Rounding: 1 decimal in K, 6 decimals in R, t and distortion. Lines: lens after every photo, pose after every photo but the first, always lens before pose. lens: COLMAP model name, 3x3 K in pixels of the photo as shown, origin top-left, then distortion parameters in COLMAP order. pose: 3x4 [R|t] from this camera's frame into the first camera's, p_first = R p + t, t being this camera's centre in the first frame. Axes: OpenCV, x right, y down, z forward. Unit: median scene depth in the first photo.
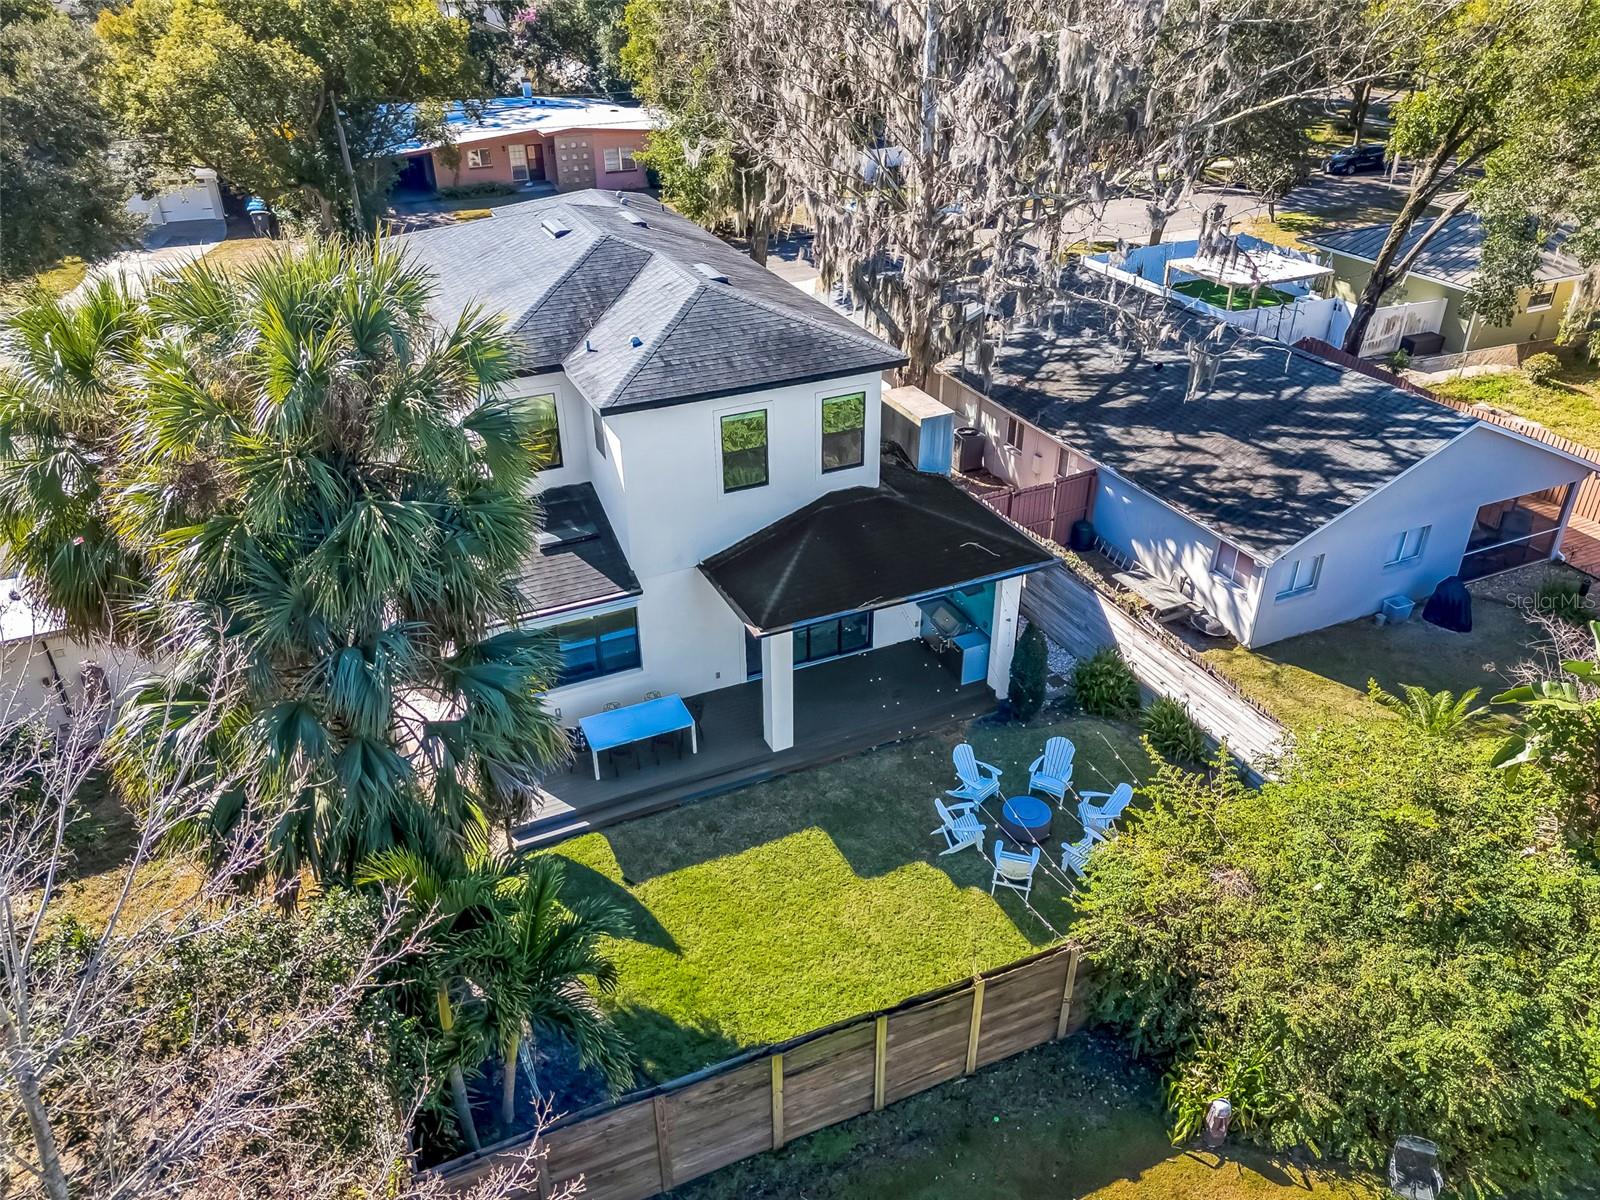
lens RADIAL K [[1181.9, 0, 800.0], [0, 1181.9, 600.0], [0, 0, 1]] dist [0.049796, -0.008032]
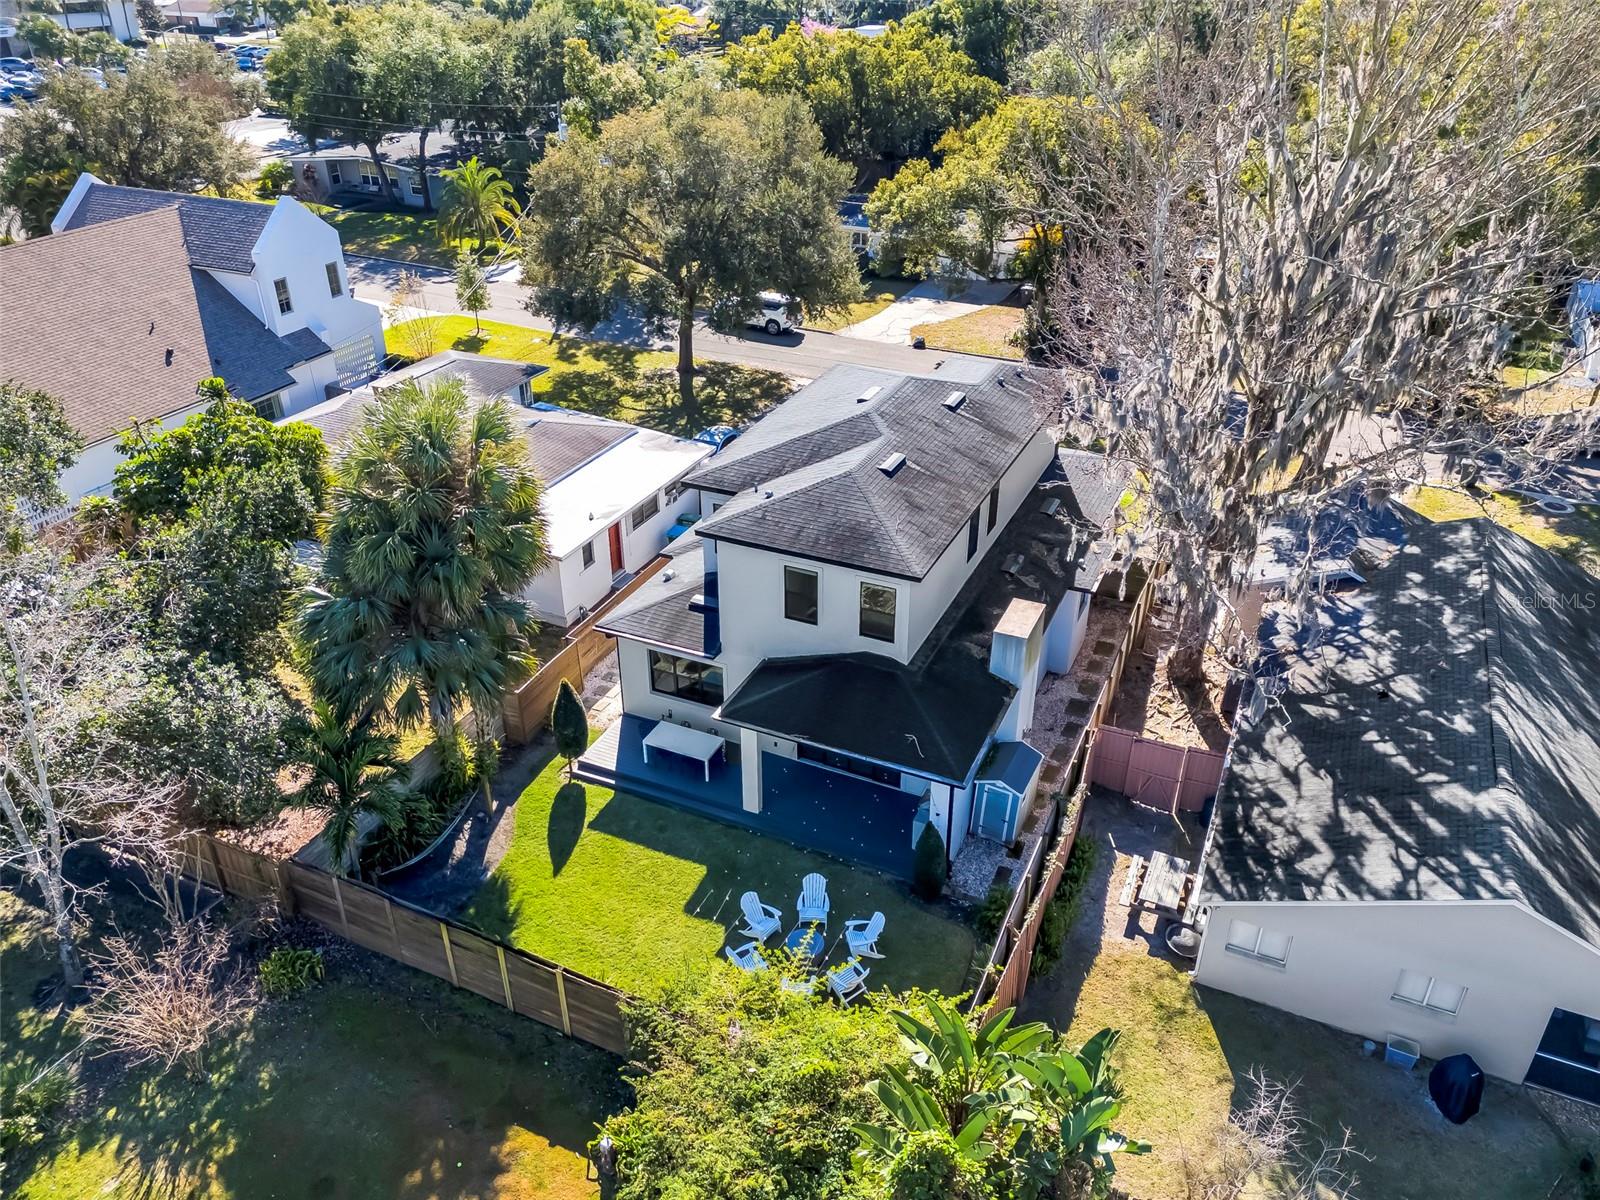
lens RADIAL K [[1181.9, 0, 800.0], [0, 1181.9, 600.0], [0, 0, 1]] dist [0.049796, -0.008032]
pose [[0.653122, 0.380472, -0.654732, 0.672878], [-0.387686, 0.910712, 0.142492, -0.252566], [0.650486, 0.160766, 0.742309, 0.006437]]
